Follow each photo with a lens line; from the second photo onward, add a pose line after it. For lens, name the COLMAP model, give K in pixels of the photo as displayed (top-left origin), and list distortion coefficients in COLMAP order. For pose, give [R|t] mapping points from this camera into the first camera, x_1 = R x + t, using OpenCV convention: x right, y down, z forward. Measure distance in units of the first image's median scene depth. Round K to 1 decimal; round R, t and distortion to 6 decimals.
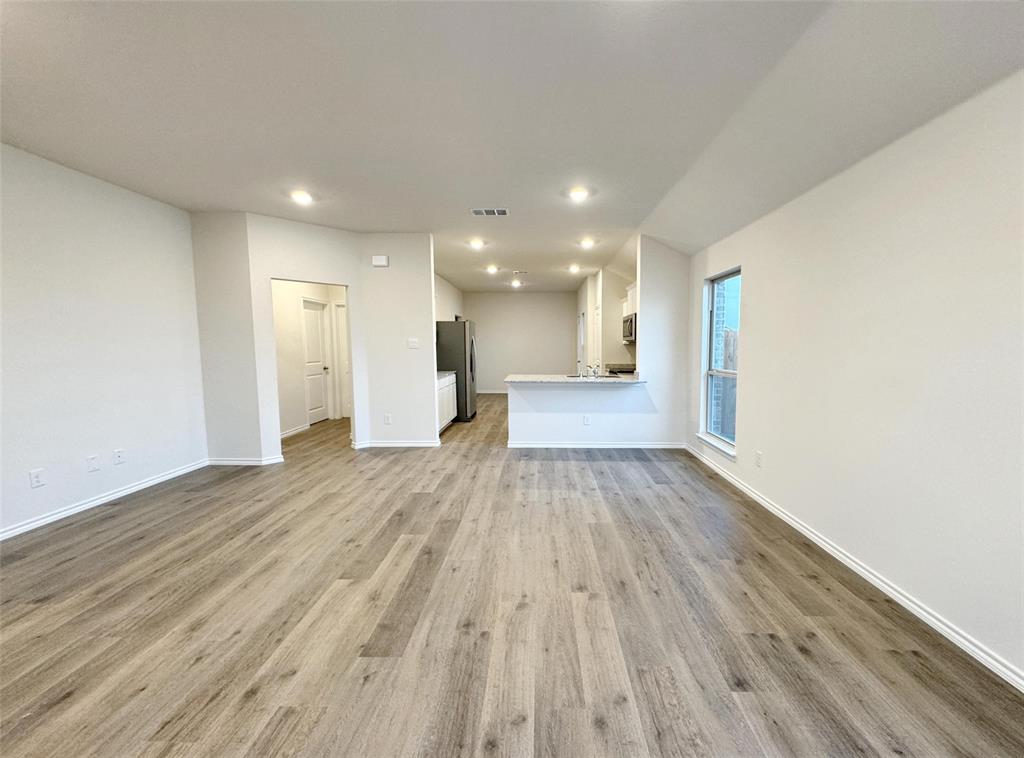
lens RADIAL K [[411.8, 0, 529.9], [0, 411.8, 374.1], [0, 0, 1]] dist [0.000007, 0.000282]
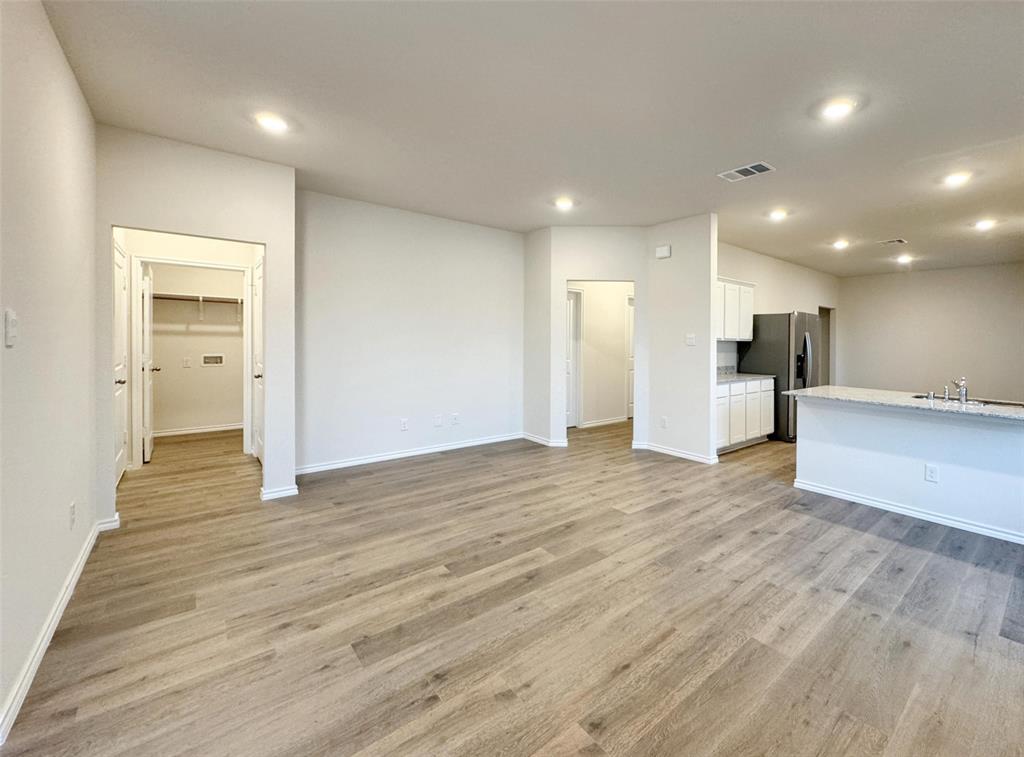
lens RADIAL K [[440.4, 0, 599.1], [0, 440.4, 340.9], [0, 0, 1]] dist [-0.000494, -0.000687]
pose [[0.696411, 0.013699, -0.717512, 0.402675], [-0.069052, 0.996458, -0.047996, -0.021498], [0.714313, 0.082970, 0.694890, 0.329692]]
